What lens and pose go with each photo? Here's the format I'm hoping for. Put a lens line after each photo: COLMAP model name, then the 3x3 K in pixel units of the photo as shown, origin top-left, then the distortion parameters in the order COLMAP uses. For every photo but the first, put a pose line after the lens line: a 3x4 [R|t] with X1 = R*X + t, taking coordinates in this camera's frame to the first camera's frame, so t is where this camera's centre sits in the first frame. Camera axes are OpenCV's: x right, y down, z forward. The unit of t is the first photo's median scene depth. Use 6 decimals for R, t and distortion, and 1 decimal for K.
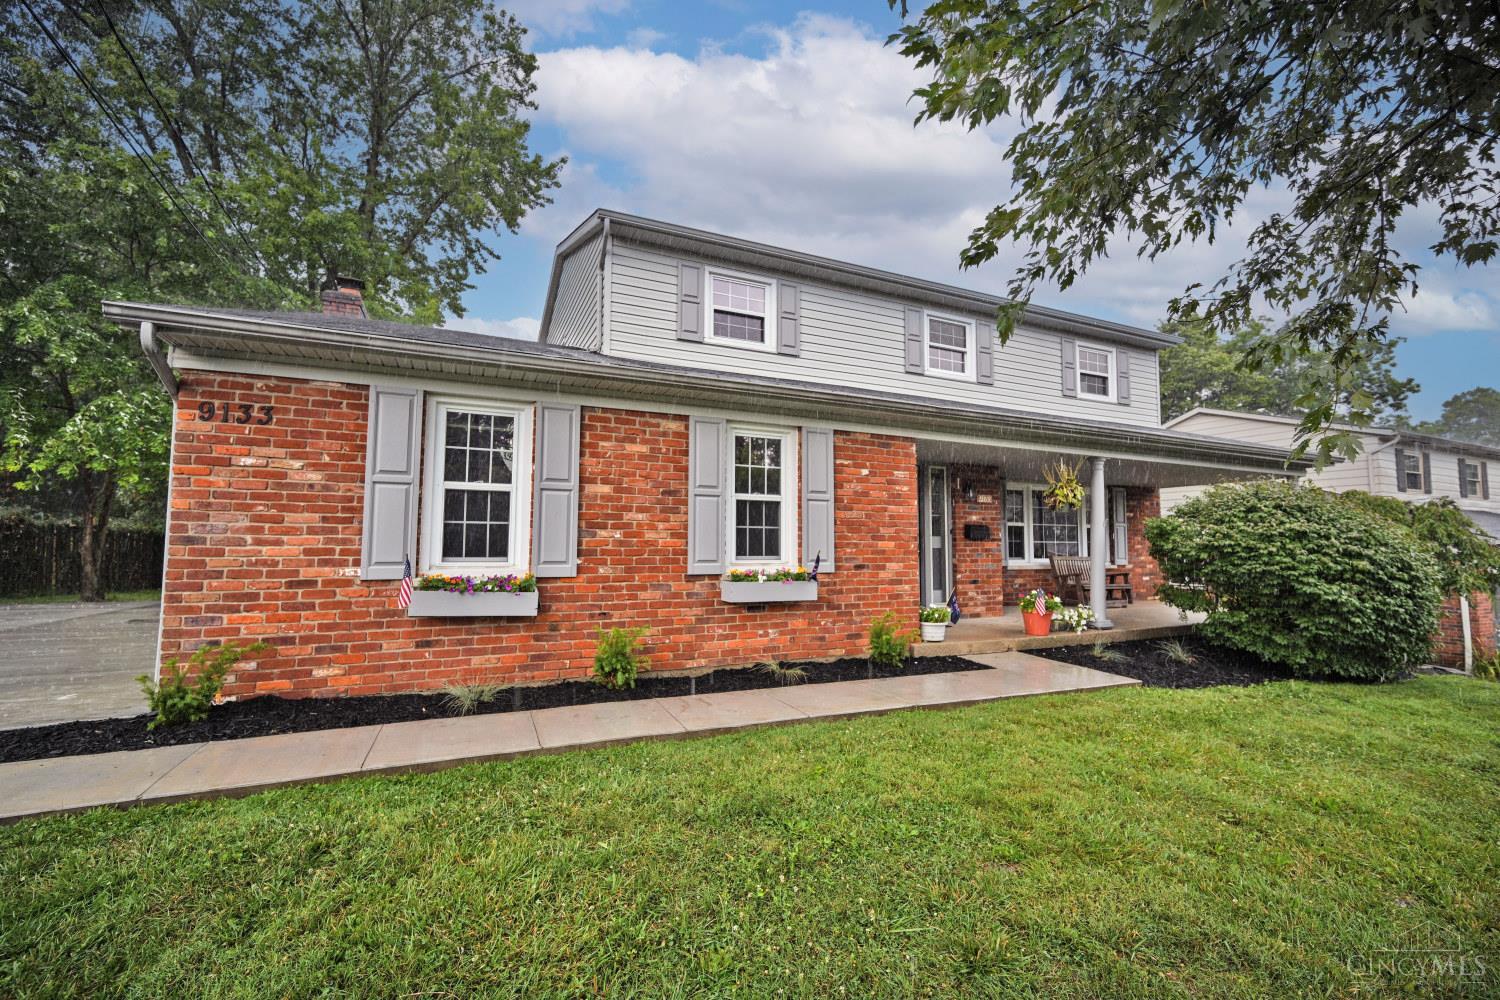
lens RADIAL K [[604.8, 0, 756.9], [0, 604.8, 501.7], [0, 0, 1]] dist [-0.000776, 0.000212]
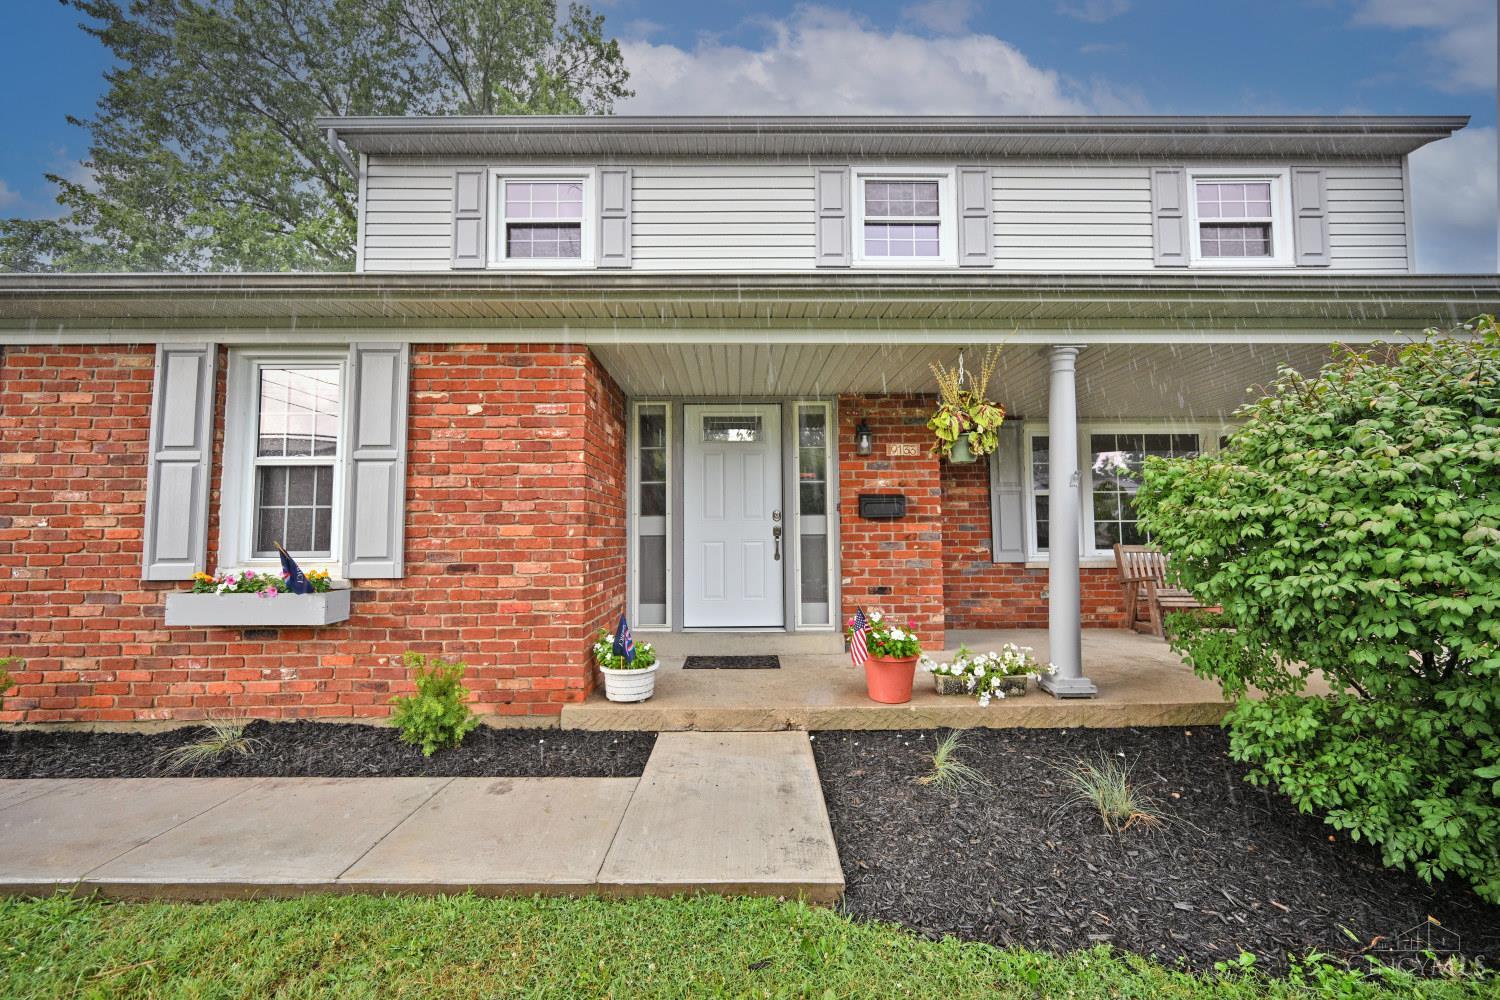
lens RADIAL K [[596.2, 0, 763.8], [0, 596.2, 496.7], [0, 0, 1]] dist [-0.000726, 0.000138]
pose [[0.917468, -0.037857, -0.396005, 0.665466], [0.041920, 0.999120, 0.001607, 0.047648], [0.395595, -0.018075, 0.918247, 0.570829]]
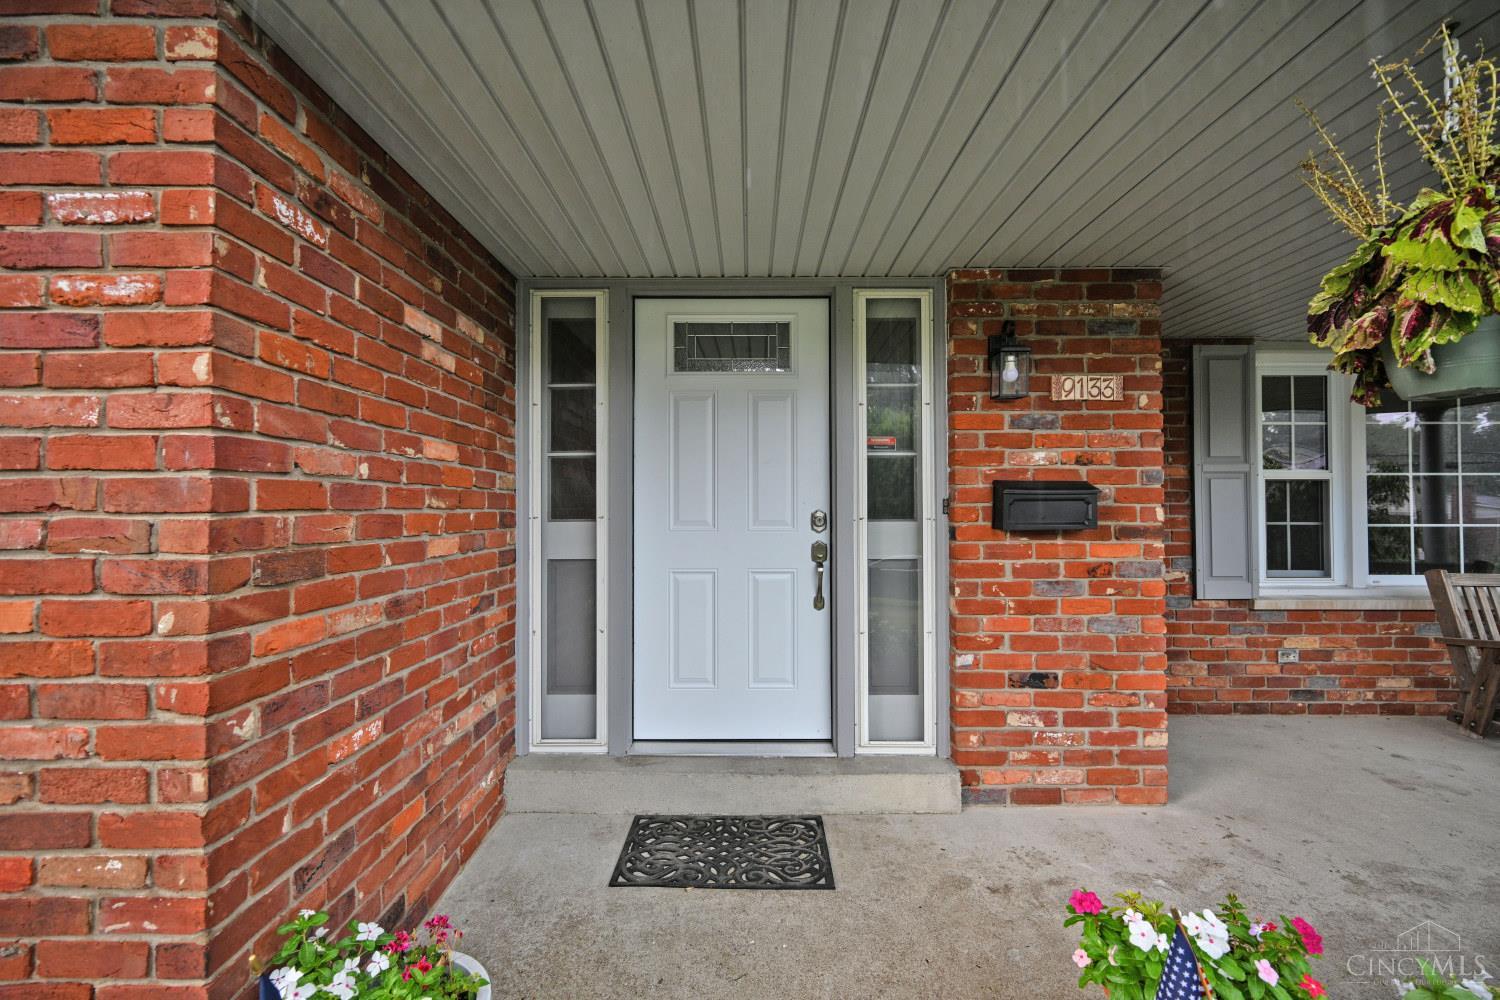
lens RADIAL K [[596.2, 0, 763.8], [0, 596.2, 496.7], [0, 0, 1]] dist [-0.000726, 0.000138]
pose [[0.907710, -0.012822, -0.419403, 0.492806], [0.036849, 0.998107, 0.049237, 0.037039], [0.417978, -0.060148, 0.906464, 0.945675]]
